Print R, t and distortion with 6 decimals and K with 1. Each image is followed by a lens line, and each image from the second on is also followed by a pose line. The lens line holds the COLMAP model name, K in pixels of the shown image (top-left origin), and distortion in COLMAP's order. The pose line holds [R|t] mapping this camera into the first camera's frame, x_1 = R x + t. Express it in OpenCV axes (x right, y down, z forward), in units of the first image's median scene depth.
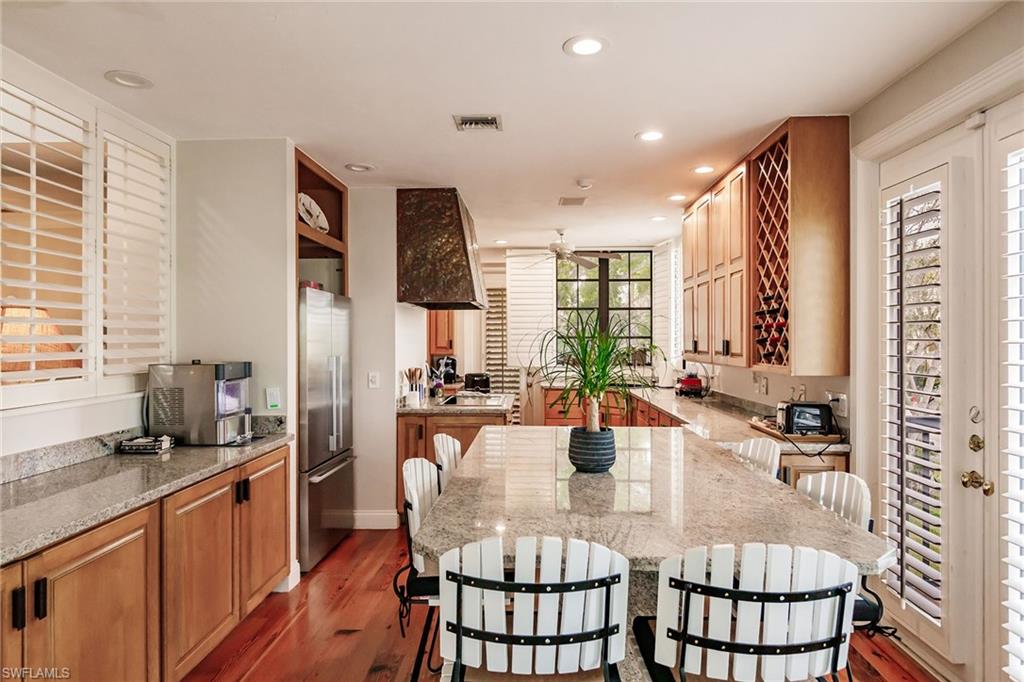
lens RADIAL K [[607.6, 0, 513.9], [0, 607.6, 337.1], [0, 0, 1]] dist [0.001999, -0.000115]
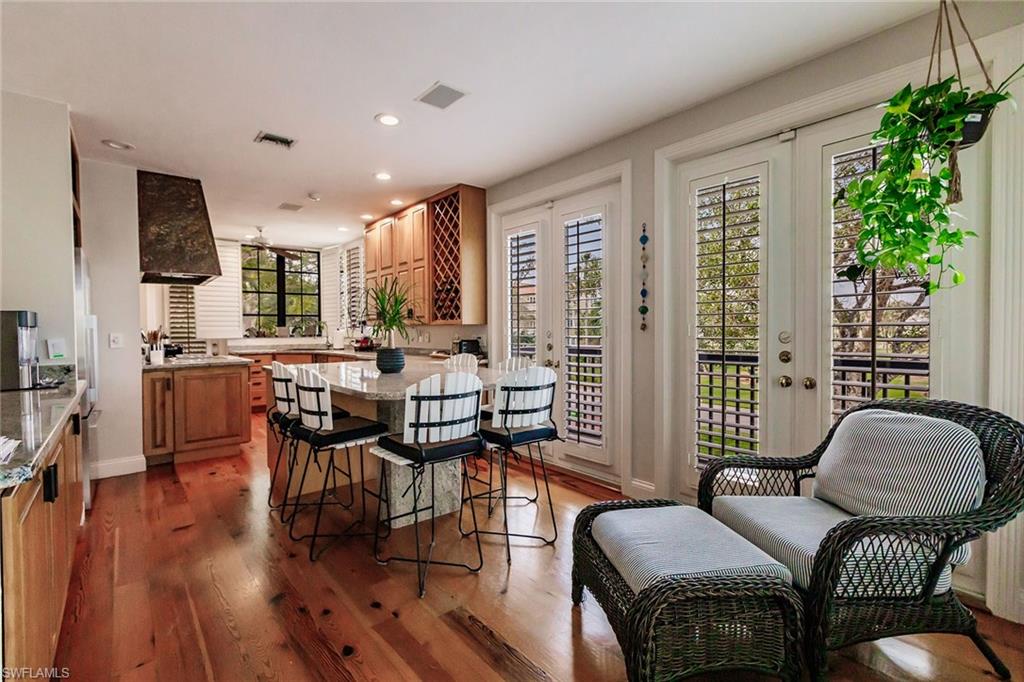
lens RADIAL K [[457.4, 0, 507.0], [0, 457.4, 336.2], [0, 0, 1]] dist [0.002839, -0.000571]
pose [[0.745707, -0.017234, 0.666051, -0.306671], [0.005470, 0.999790, 0.019745, 0.060369], [-0.666252, -0.011081, 0.745645, -0.105389]]
